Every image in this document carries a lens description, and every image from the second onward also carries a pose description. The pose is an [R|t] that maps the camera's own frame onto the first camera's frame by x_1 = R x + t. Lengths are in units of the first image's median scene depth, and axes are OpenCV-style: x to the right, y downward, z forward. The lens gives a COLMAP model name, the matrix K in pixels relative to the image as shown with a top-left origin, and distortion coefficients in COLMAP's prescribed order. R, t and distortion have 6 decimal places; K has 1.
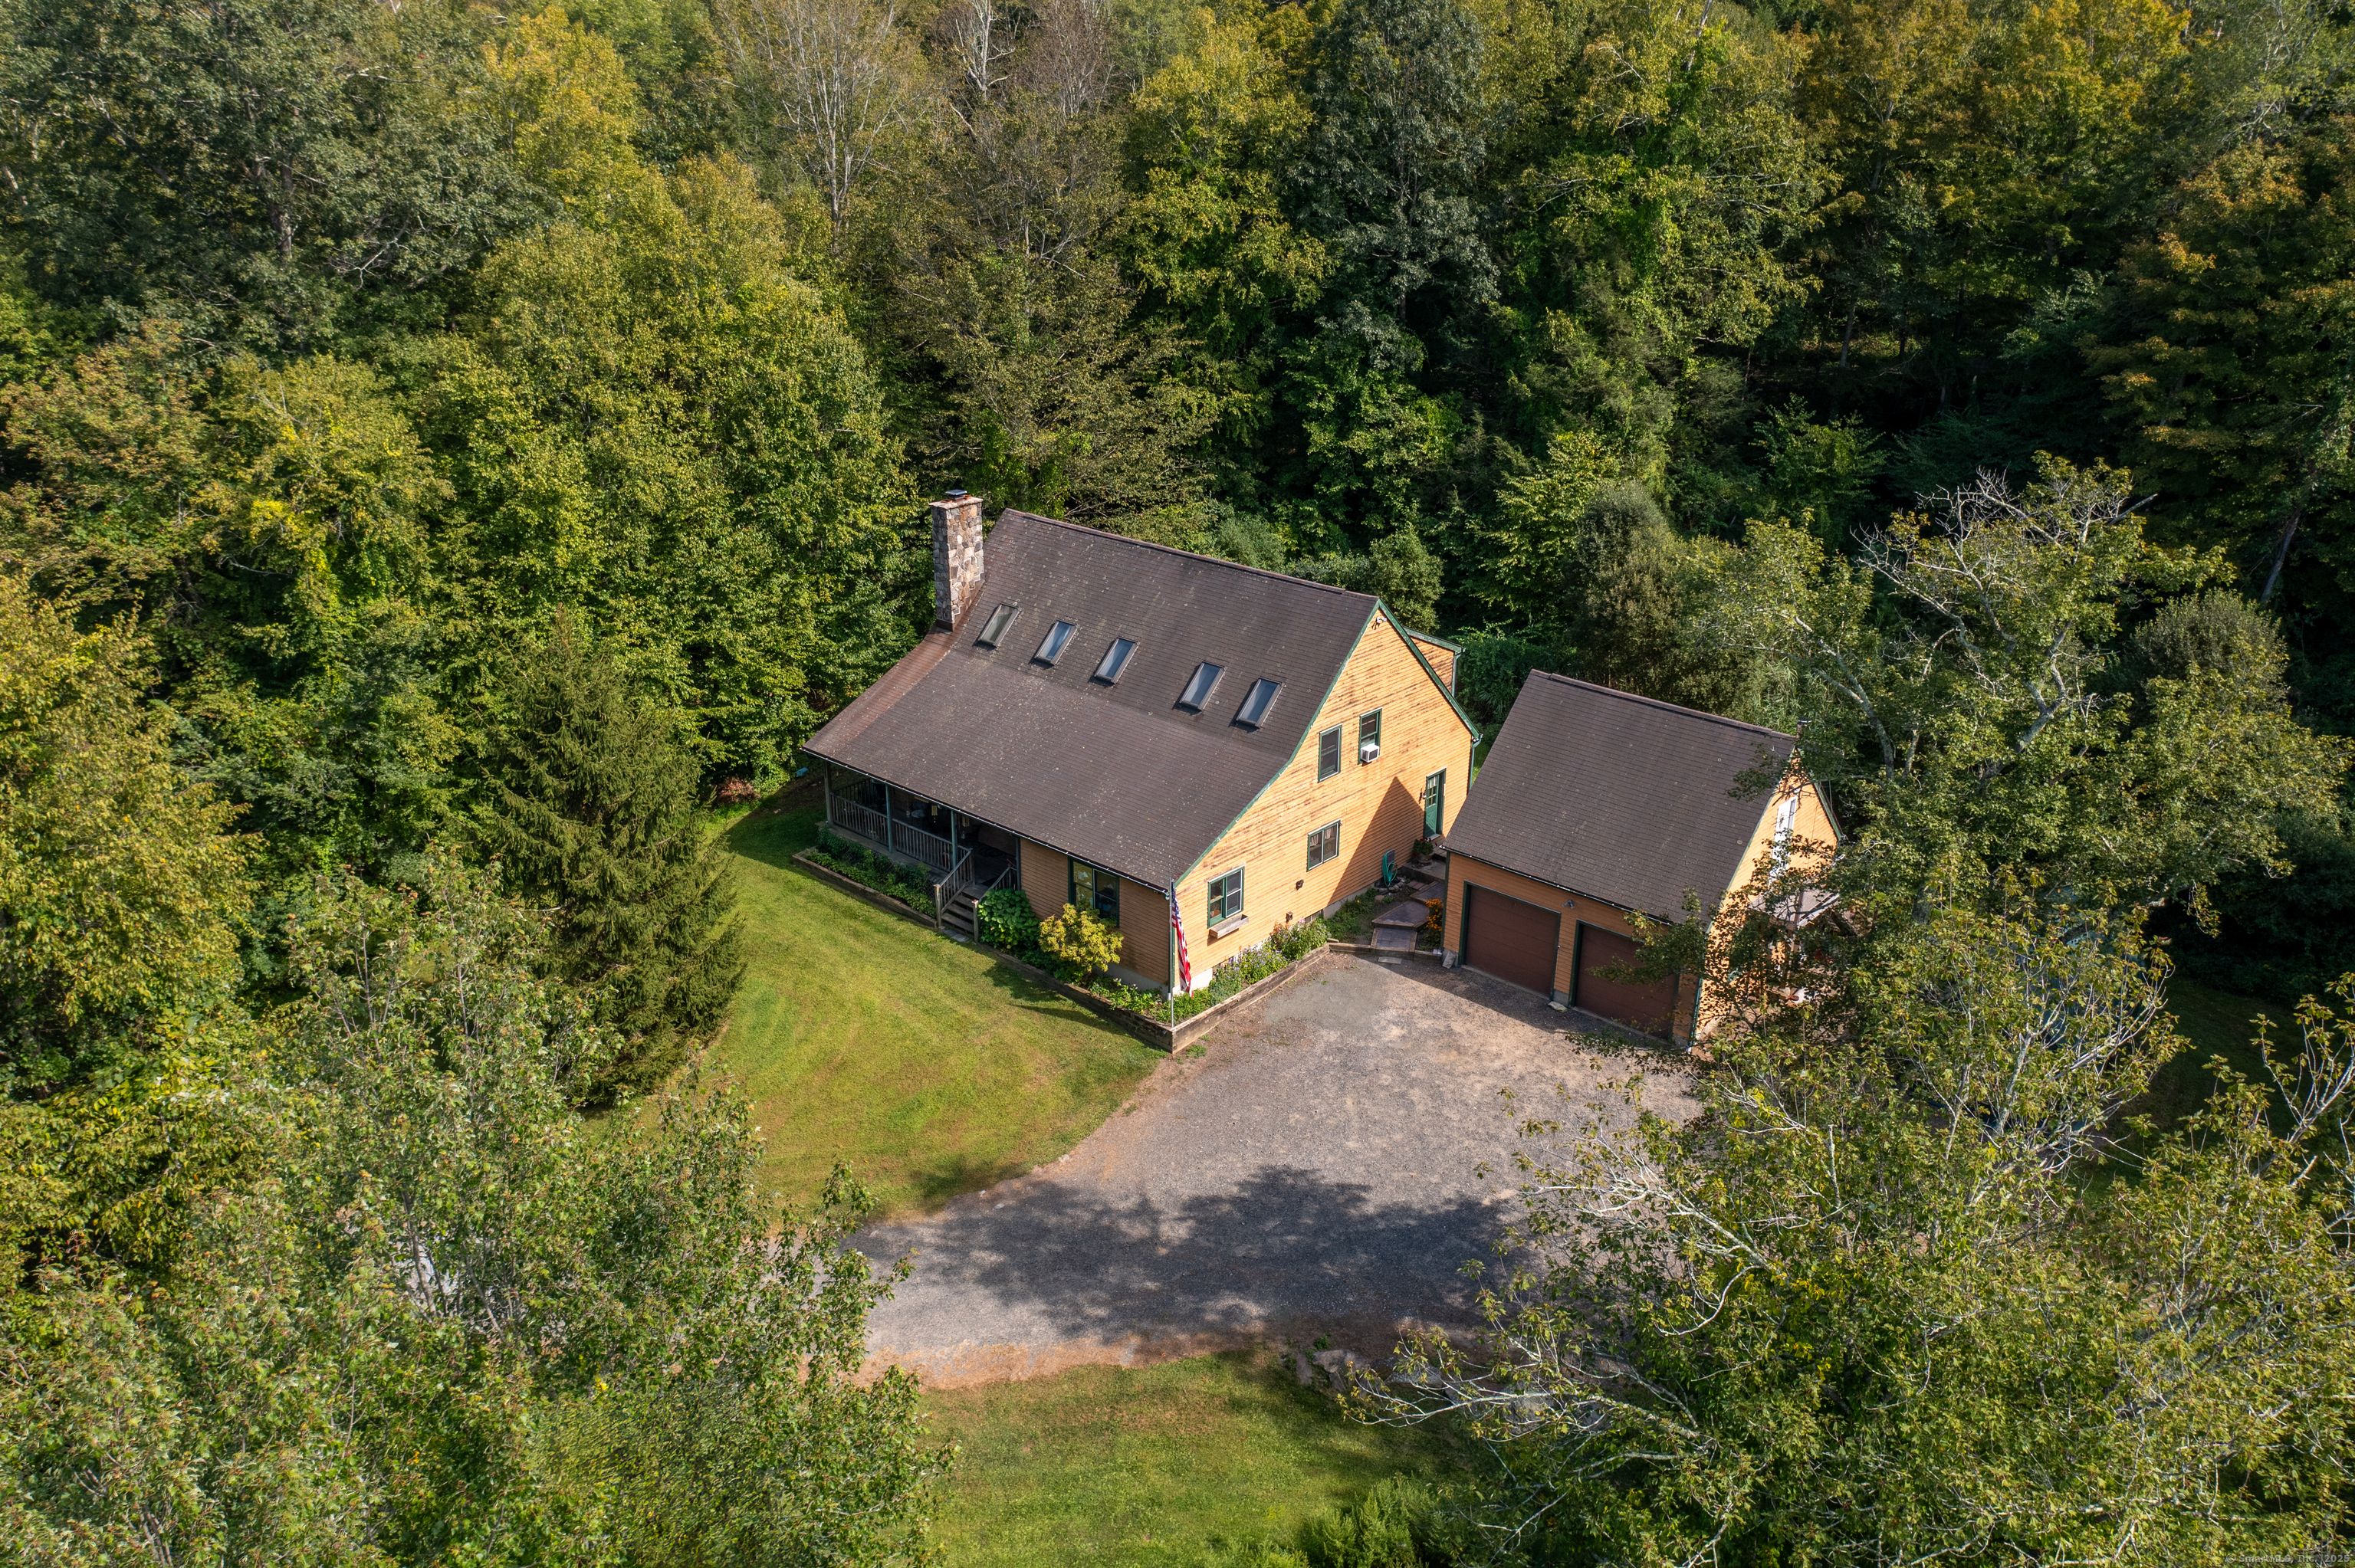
lens RADIAL K [[1824.5, 0, 1168.6], [0, 1824.5, 772.1], [0, 0, 1]] dist [-0.045872, -0.000771]
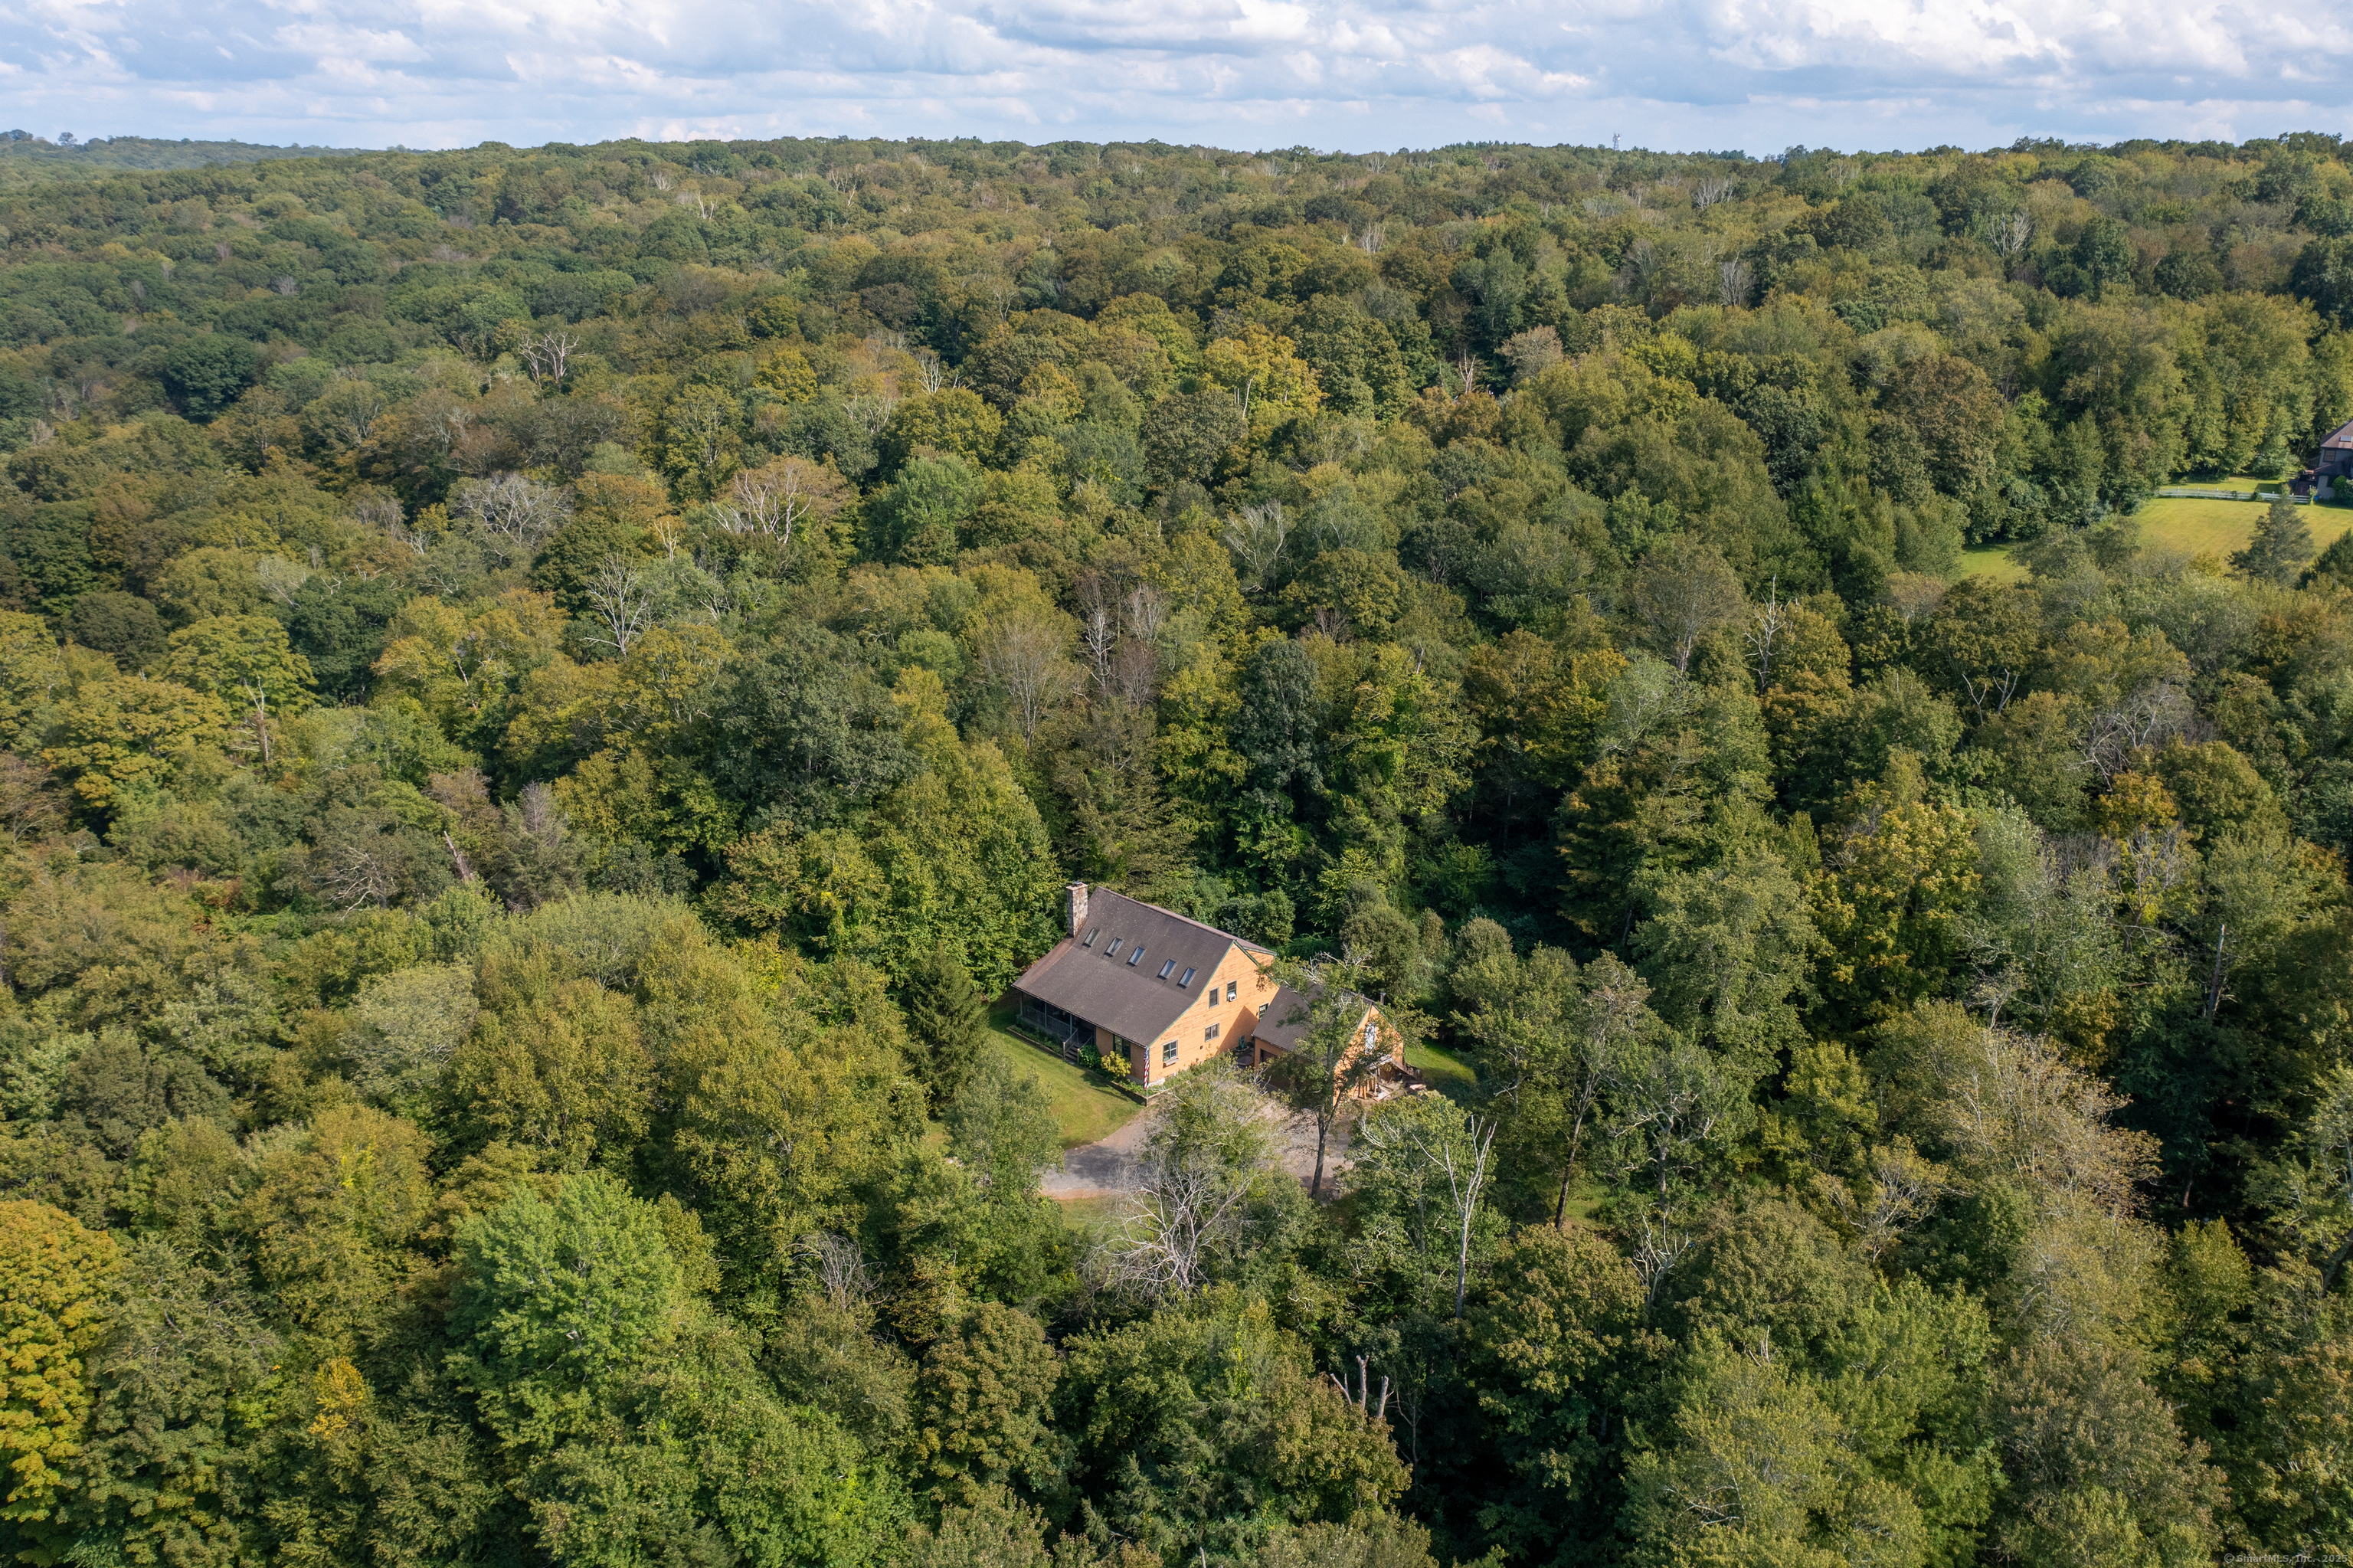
lens RADIAL K [[1950.0, 0, 1175.2], [0, 1950.0, 793.1], [0, 0, 1]] dist [0.001875, -0.000056]
pose [[0.997163, 0.028809, -0.069535, 0.197467], [-0.033496, 0.997177, -0.067208, -0.101951], [0.067402, 0.069347, 0.995313, -1.640083]]
